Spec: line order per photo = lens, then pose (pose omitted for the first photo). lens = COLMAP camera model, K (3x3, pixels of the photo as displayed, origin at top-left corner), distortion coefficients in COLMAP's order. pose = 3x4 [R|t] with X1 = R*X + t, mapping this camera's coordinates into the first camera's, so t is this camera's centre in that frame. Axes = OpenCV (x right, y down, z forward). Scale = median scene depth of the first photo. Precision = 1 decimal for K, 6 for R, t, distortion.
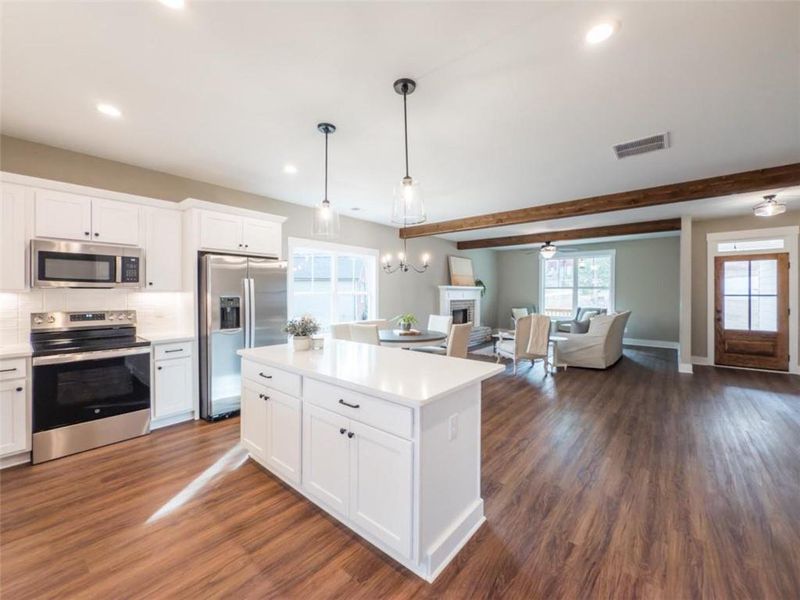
lens RADIAL K [[329.2, 0, 401.6], [0, 329.2, 294.9], [0, 0, 1]] dist [0.000078, -0.000864]
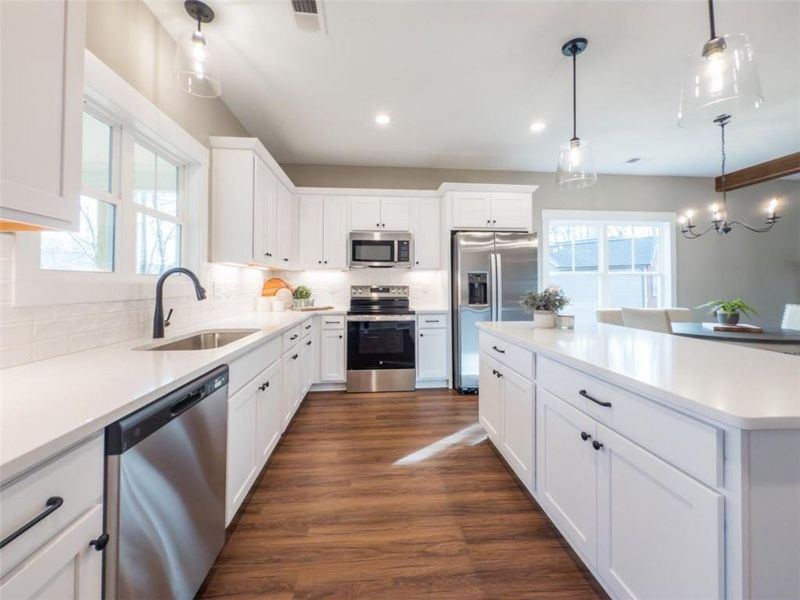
lens RADIAL K [[329.2, 0, 397.5], [0, 329.2, 281.0], [0, 0, 1]] dist [0.000078, -0.000864]
pose [[0.705524, -0.012884, -0.708569, 0.013920], [-0.003362, 0.999763, -0.021526, 0.040889], [0.708678, 0.017570, 0.705313, 0.089737]]
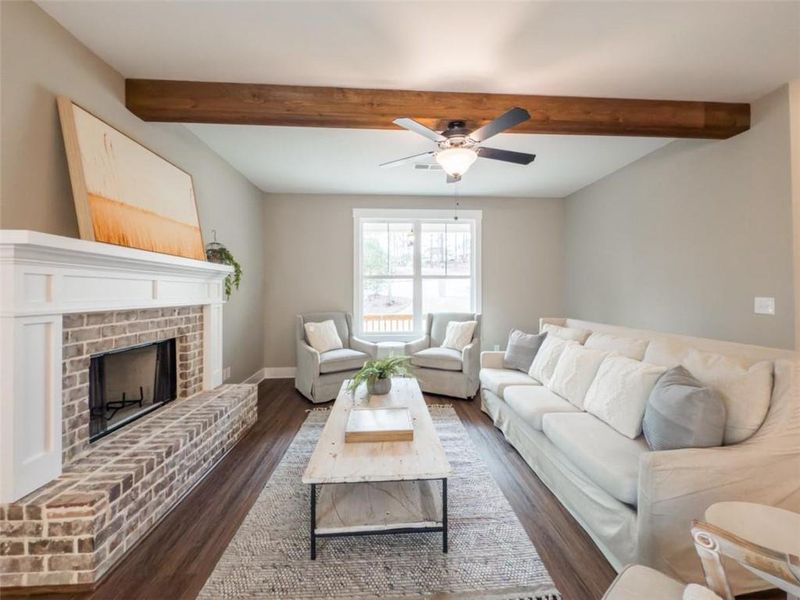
lens RADIAL K [[329.2, 0, 404.1], [0, 329.2, 289.6], [0, 0, 1]] dist [0.000078, -0.000864]
pose [[0.720934, 0.001227, 0.693002, 0.279949], [0.012333, 0.999817, -0.014601, 0.012801], [-0.692894, 0.019073, 0.720787, 1.266992]]
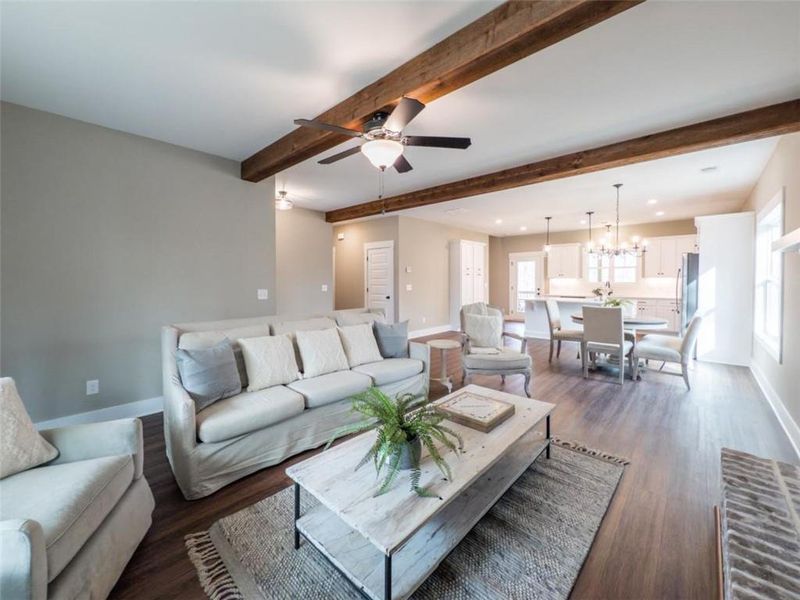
lens RADIAL K [[329.2, 0, 402.5], [0, 329.2, 285.3], [0, 0, 1]] dist [0.000078, -0.000864]
pose [[-0.999331, 0.000474, 0.036576, 0.663132], [0.001404, 0.999677, 0.025384, -0.007476], [-0.036552, 0.025419, -0.999008, 2.111555]]
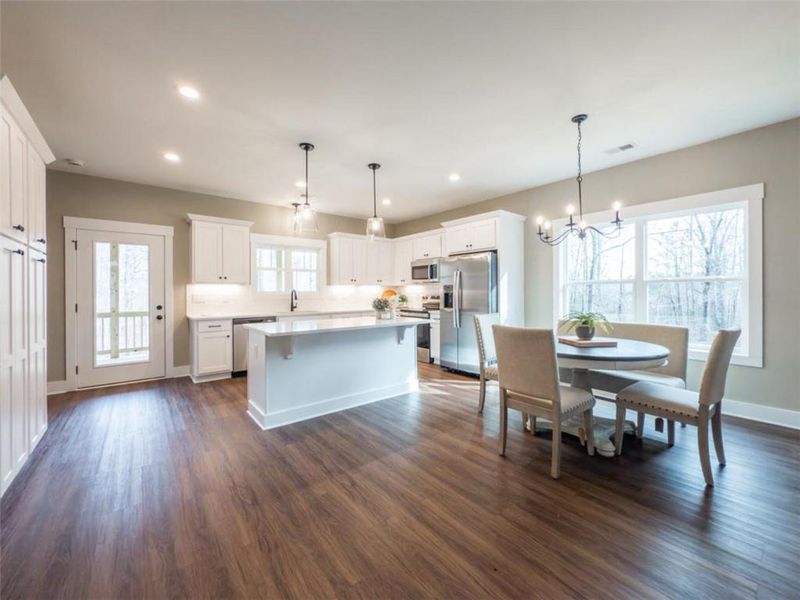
lens RADIAL K [[329.2, 0, 399.7], [0, 329.2, 291.3], [0, 0, 1]] dist [0.000078, -0.000864]
pose [[-0.201420, -0.005887, -0.979487, 0.681305], [-0.003708, 0.999979, -0.005247, 0.028993], [0.979498, 0.002575, -0.201438, 0.818523]]
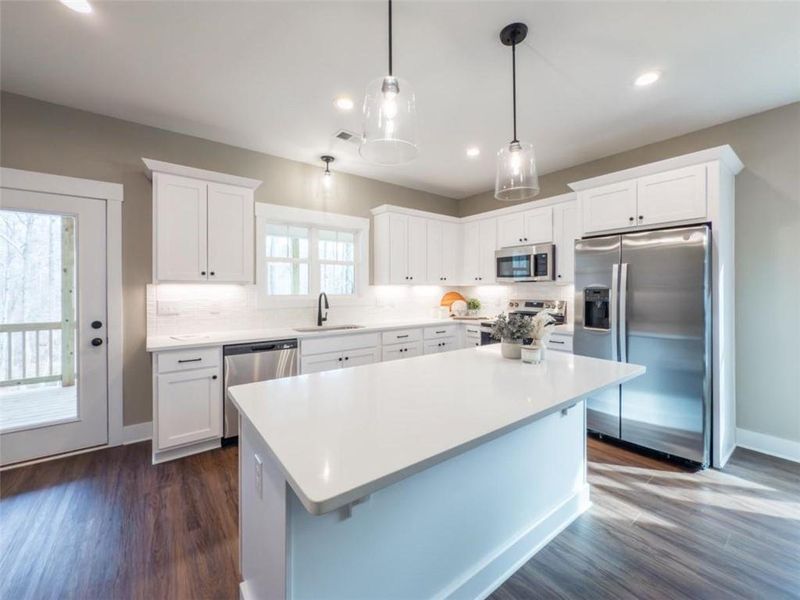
lens RADIAL K [[329.2, 0, 401.6], [0, 329.2, 289.8], [0, 0, 1]] dist [0.000078, -0.000864]
pose [[-0.225963, -0.000522, -0.974136, 0.281609], [-0.008661, 0.999961, 0.001473, 0.009015], [0.974097, 0.008770, -0.225959, 0.544851]]
